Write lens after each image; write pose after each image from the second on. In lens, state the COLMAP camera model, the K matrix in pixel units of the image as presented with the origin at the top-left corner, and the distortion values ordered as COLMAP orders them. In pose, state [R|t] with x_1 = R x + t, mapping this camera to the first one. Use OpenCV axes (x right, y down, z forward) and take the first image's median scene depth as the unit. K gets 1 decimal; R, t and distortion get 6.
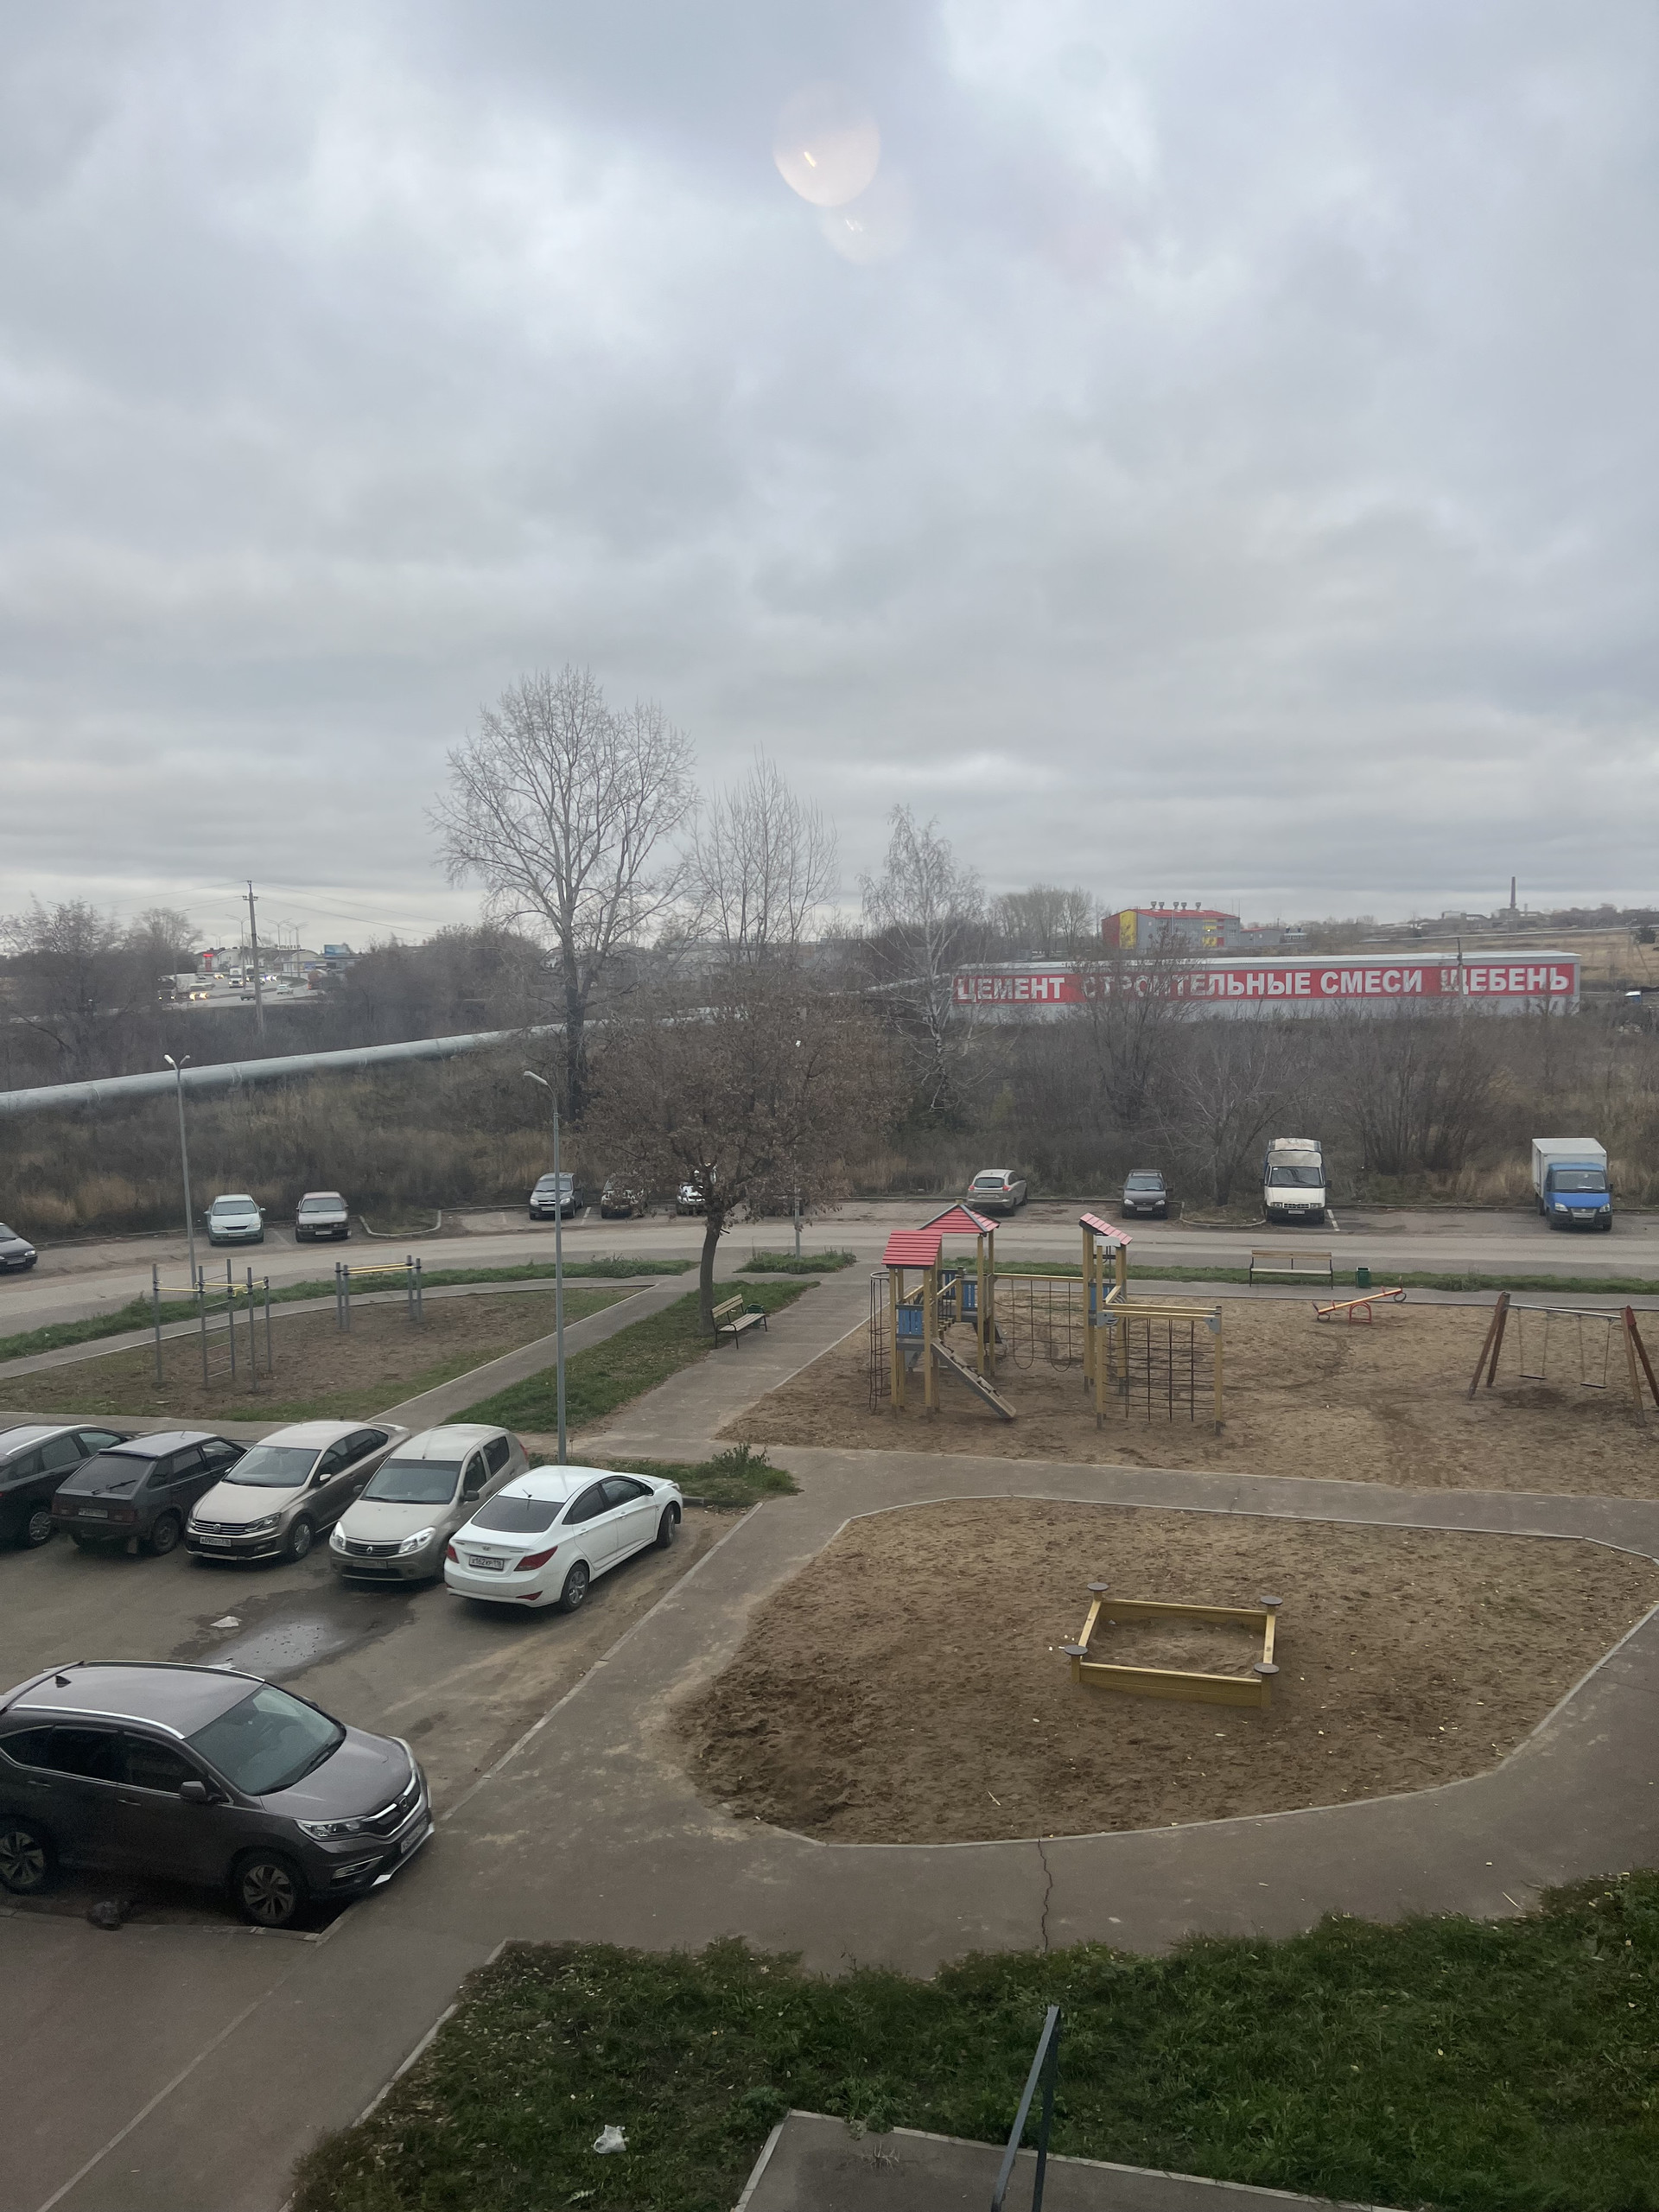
lens RADIAL K [[1695.0, 0, 826.2], [0, 1695.0, 1104.2], [0, 0, 1]] dist [0.076132, -0.046531]
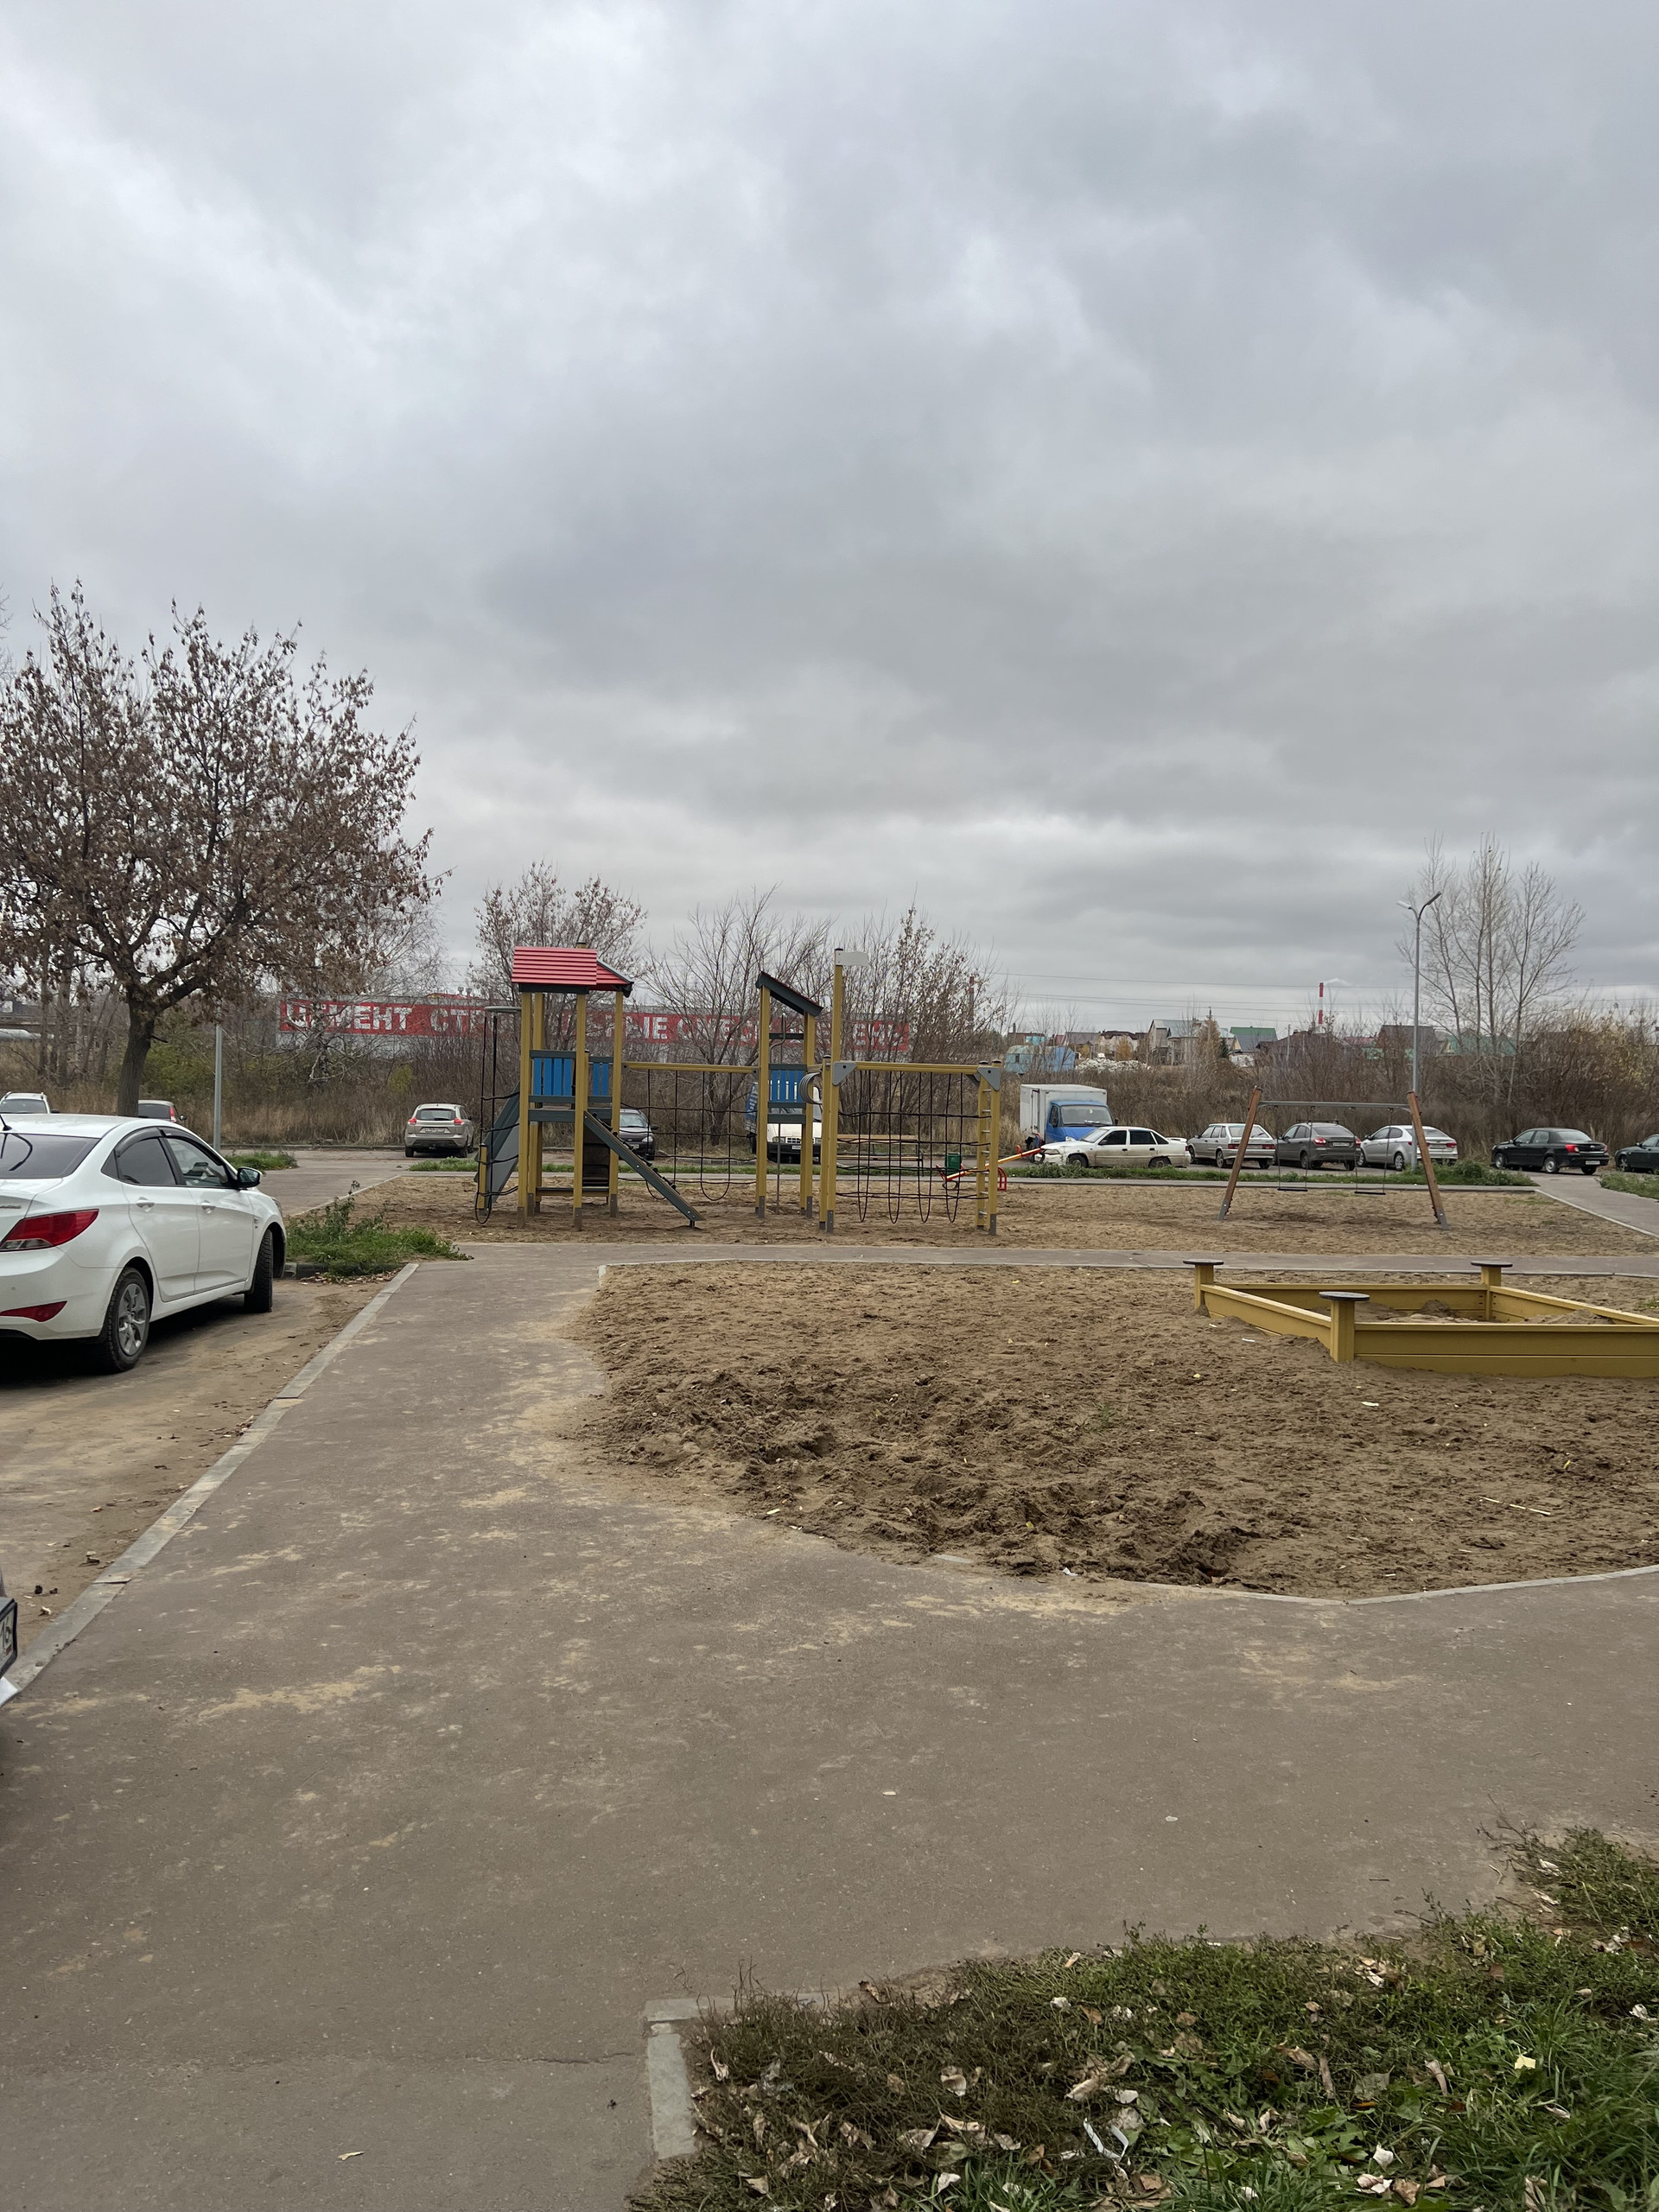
lens RADIAL K [[1695.0, 0, 831.3], [0, 1695.0, 1106.7], [0, 0, 1]] dist [0.076132, -0.046531]
pose [[0.912465, 0.032296, 0.407877, -0.163444], [-0.004863, 0.997666, -0.068117, 0.257842], [-0.409125, 0.060171, 0.910492, 0.527576]]
